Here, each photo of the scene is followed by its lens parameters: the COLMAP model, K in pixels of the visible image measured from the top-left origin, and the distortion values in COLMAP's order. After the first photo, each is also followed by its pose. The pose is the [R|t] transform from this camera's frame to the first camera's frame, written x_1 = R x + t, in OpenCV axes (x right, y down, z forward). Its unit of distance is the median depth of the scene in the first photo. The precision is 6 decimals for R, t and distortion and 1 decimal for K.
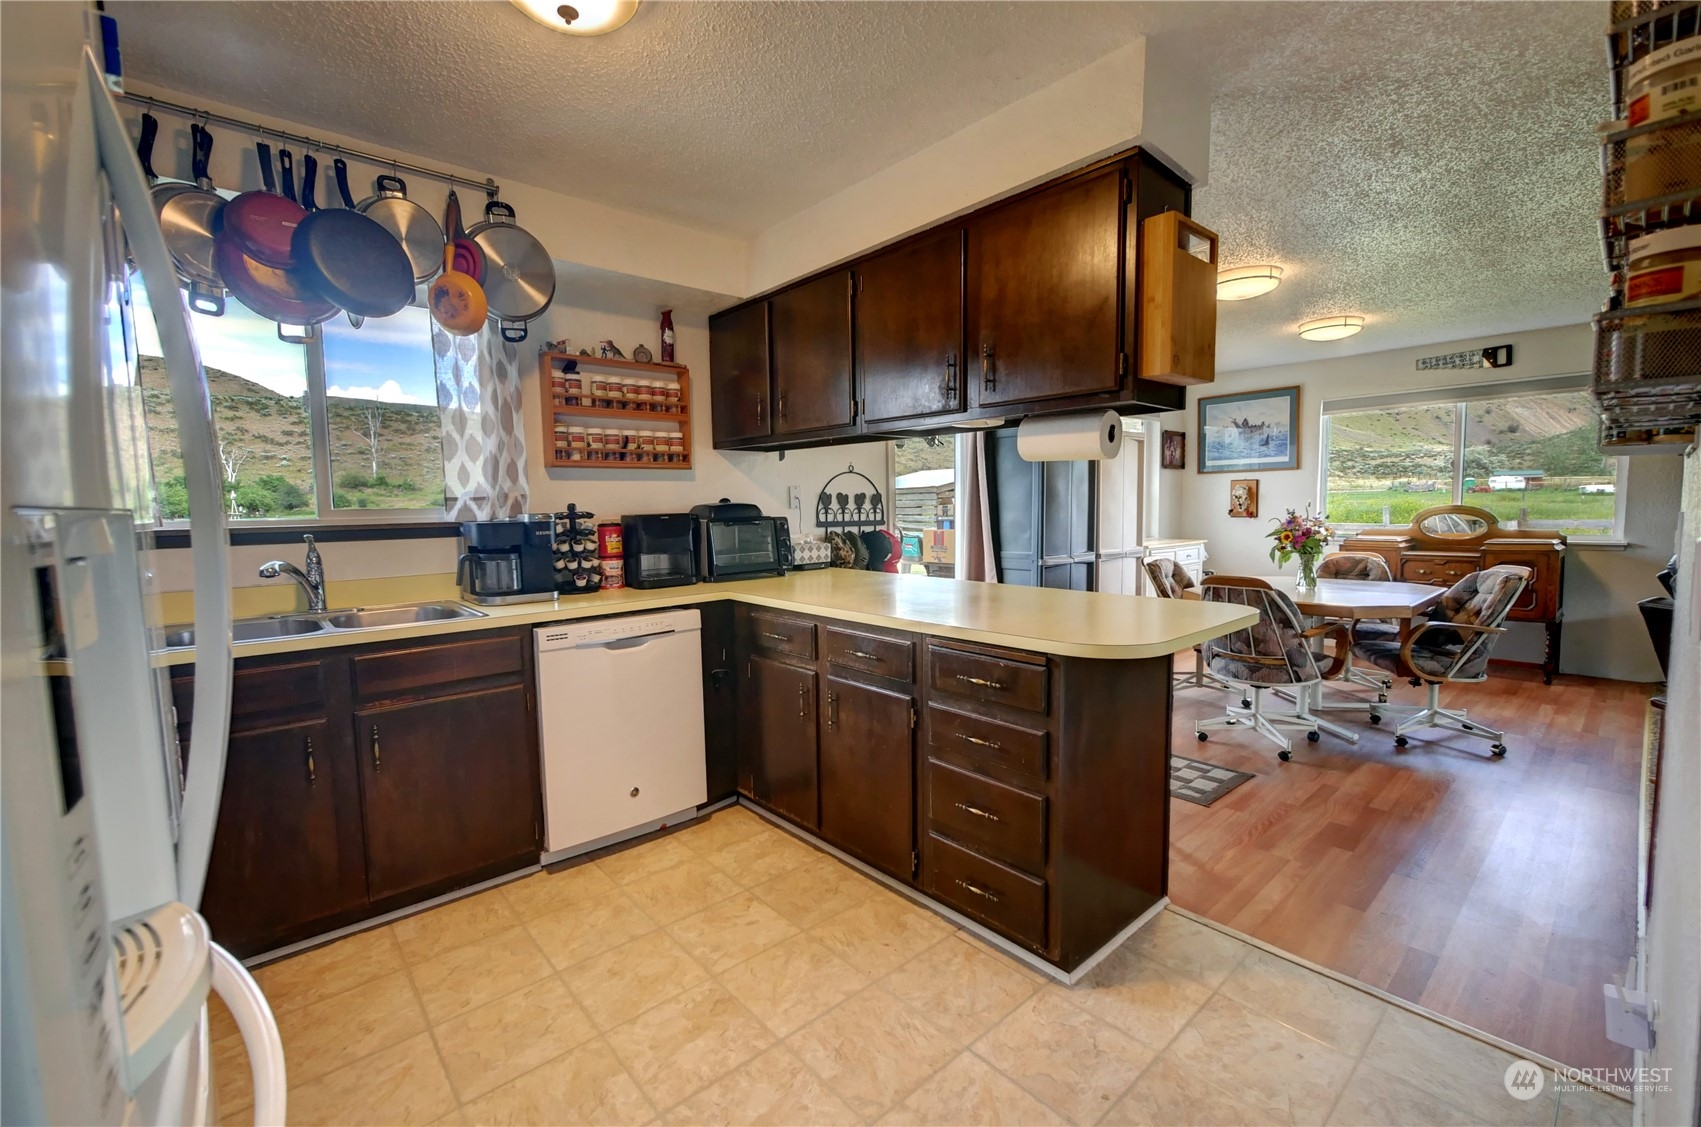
lens RADIAL K [[714.4, 0, 846.3], [0, 714.4, 564.4], [0, 0, 1]] dist [-0.000864, -0.000538]
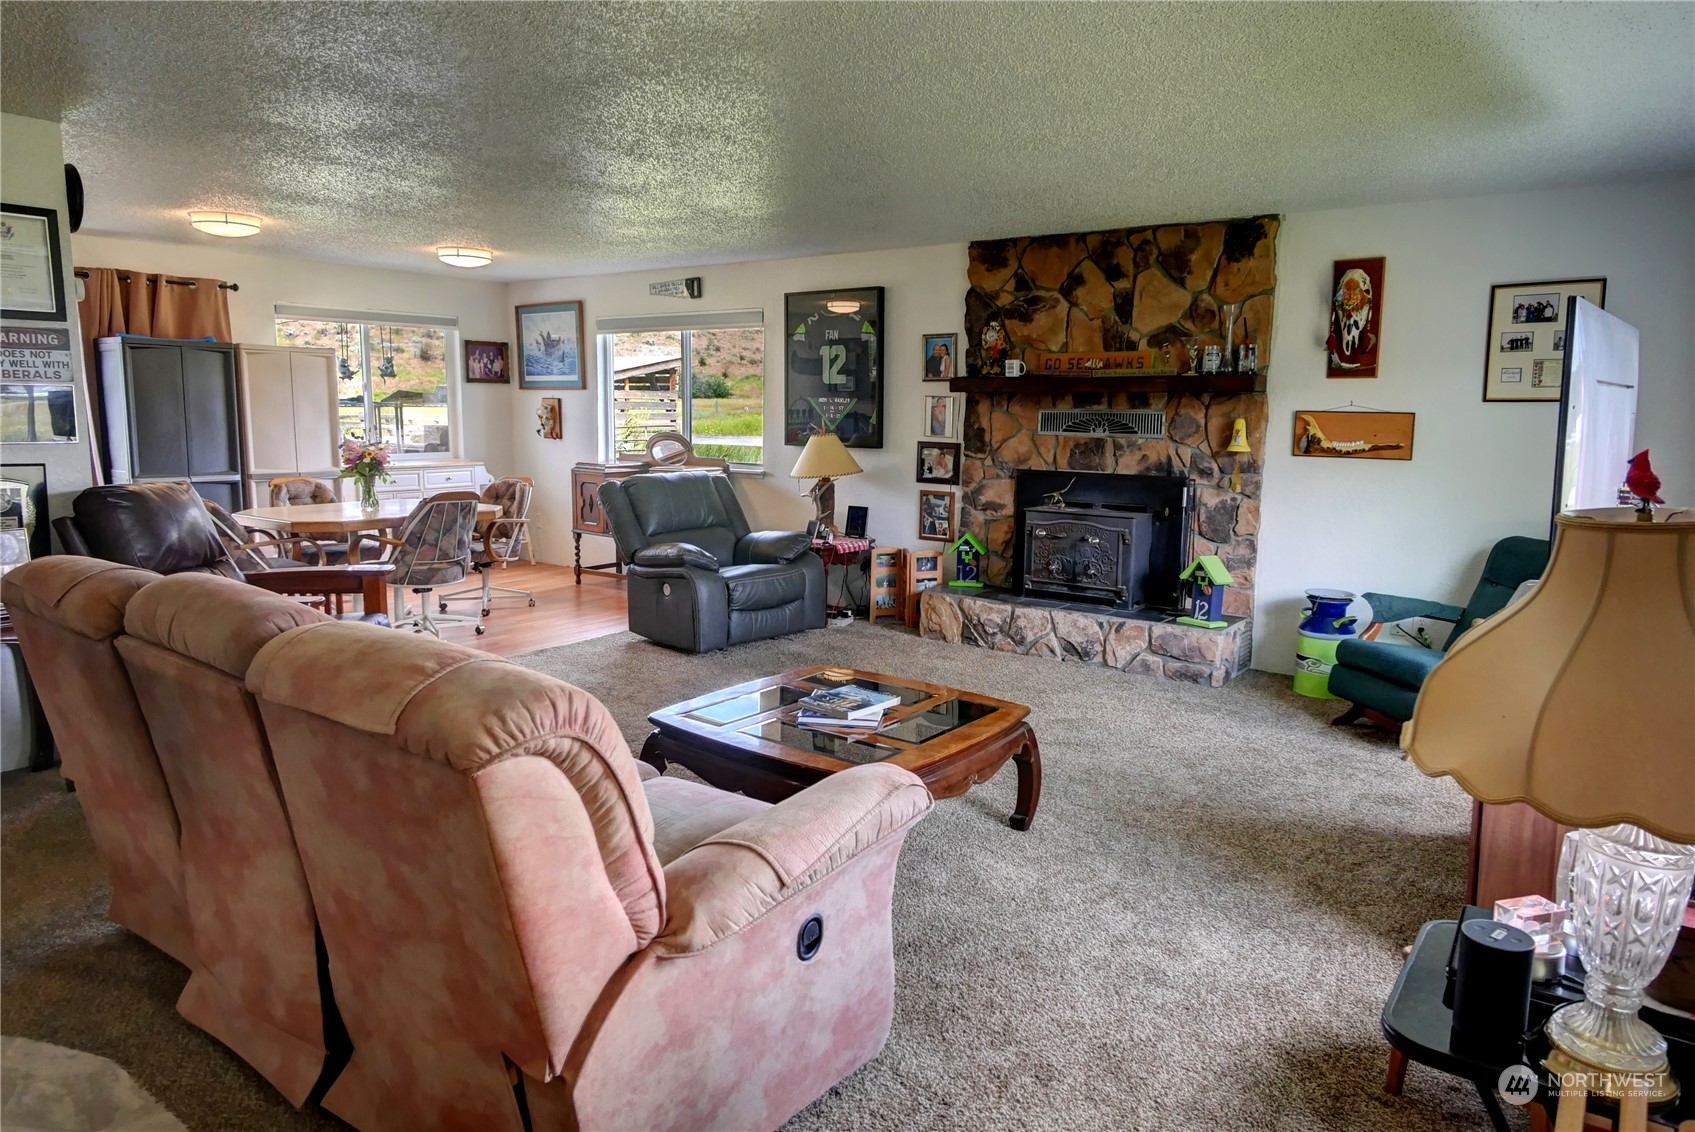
lens RADIAL K [[1064.6, 0, 847.5], [0, 1064.6, 566.0], [0, 0, 1]] dist [0.003513, 0.001680]
pose [[0.975562, -0.003298, 0.219698, 0.827143], [-0.011785, 0.997663, 0.067305, 0.002895], [-0.219406, -0.068249, 0.973243, -0.600234]]
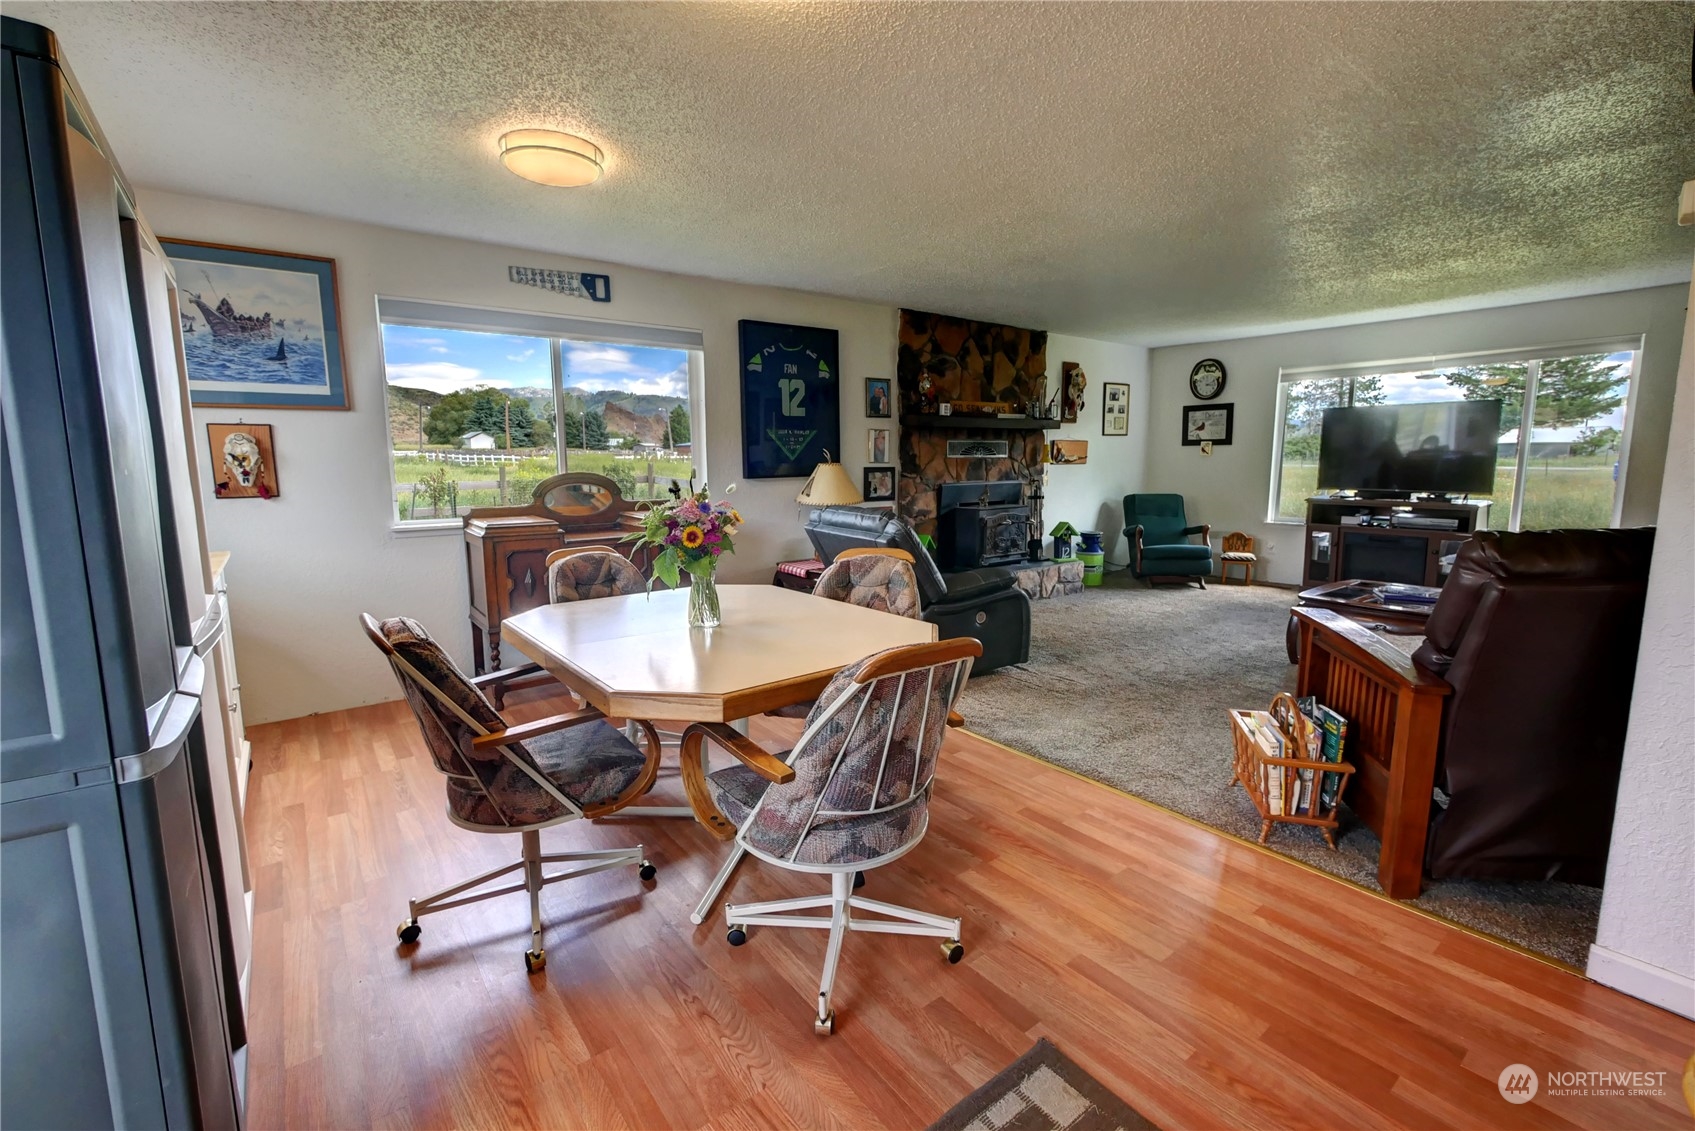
lens RADIAL K [[721.1, 0, 847.5], [0, 721.1, 565.5], [0, 0, 1]] dist [-0.002151, -0.000171]
pose [[0.058696, -0.134046, 0.989235, 0.082983], [0.084973, 0.988018, 0.128839, -0.063614], [-0.994653, 0.076496, 0.069383, 0.716034]]
